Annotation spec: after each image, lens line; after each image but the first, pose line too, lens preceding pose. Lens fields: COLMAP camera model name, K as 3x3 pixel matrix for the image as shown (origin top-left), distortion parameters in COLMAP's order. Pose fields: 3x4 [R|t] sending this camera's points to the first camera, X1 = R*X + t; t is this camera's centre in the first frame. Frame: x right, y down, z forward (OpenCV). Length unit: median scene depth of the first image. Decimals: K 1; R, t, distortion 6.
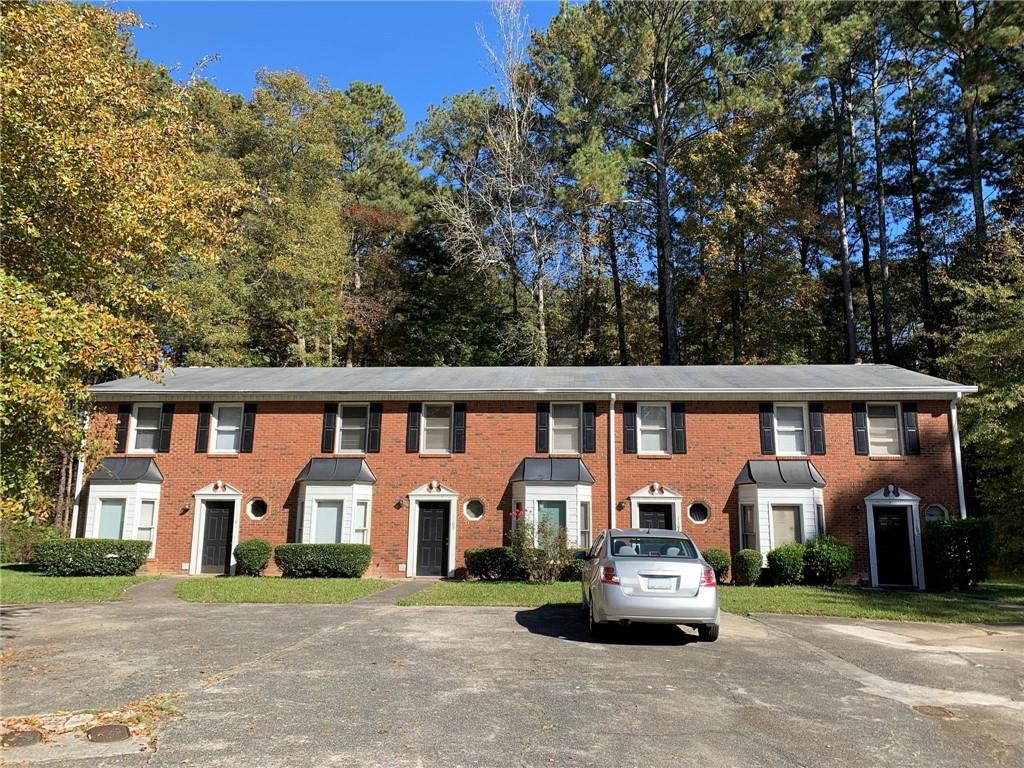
lens RADIAL K [[790.1, 0, 516.3], [0, 790.1, 376.7], [0, 0, 1]] dist [0.053943, -0.066234]
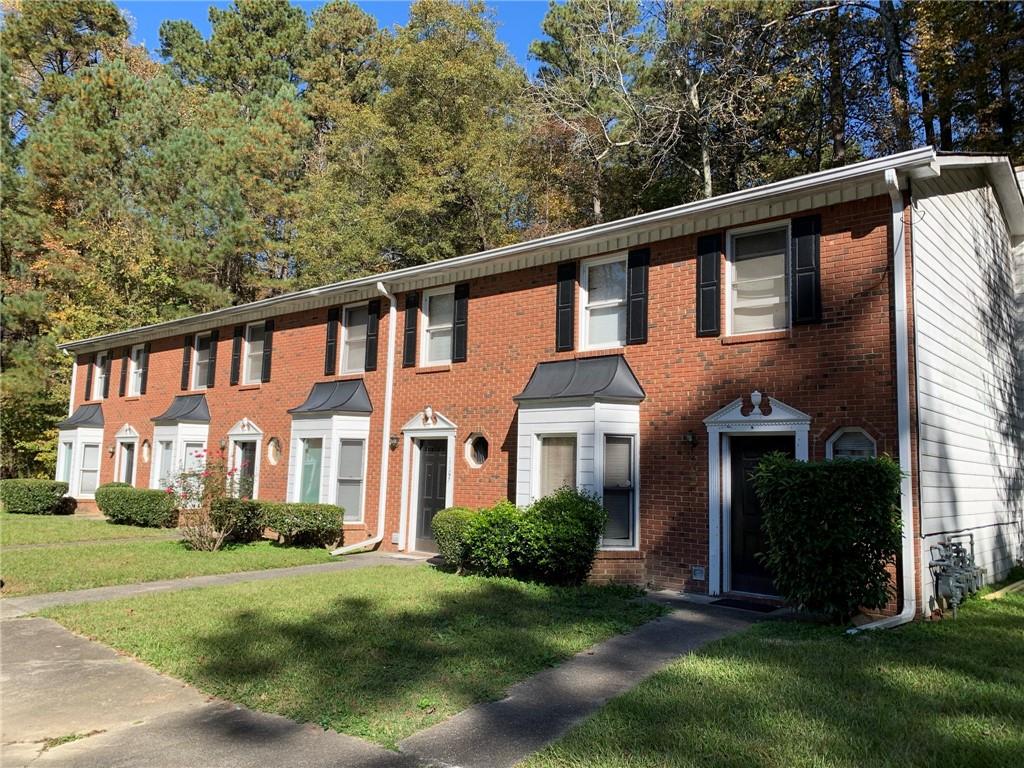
lens RADIAL K [[790.1, 0, 502.6], [0, 790.1, 379.7], [0, 0, 1]] dist [0.053943, -0.066234]
pose [[0.801943, -0.062420, -0.594131, 0.588935], [0.106315, 0.993563, 0.039116, 0.086246], [0.587865, -0.094534, 0.803417, 0.478971]]
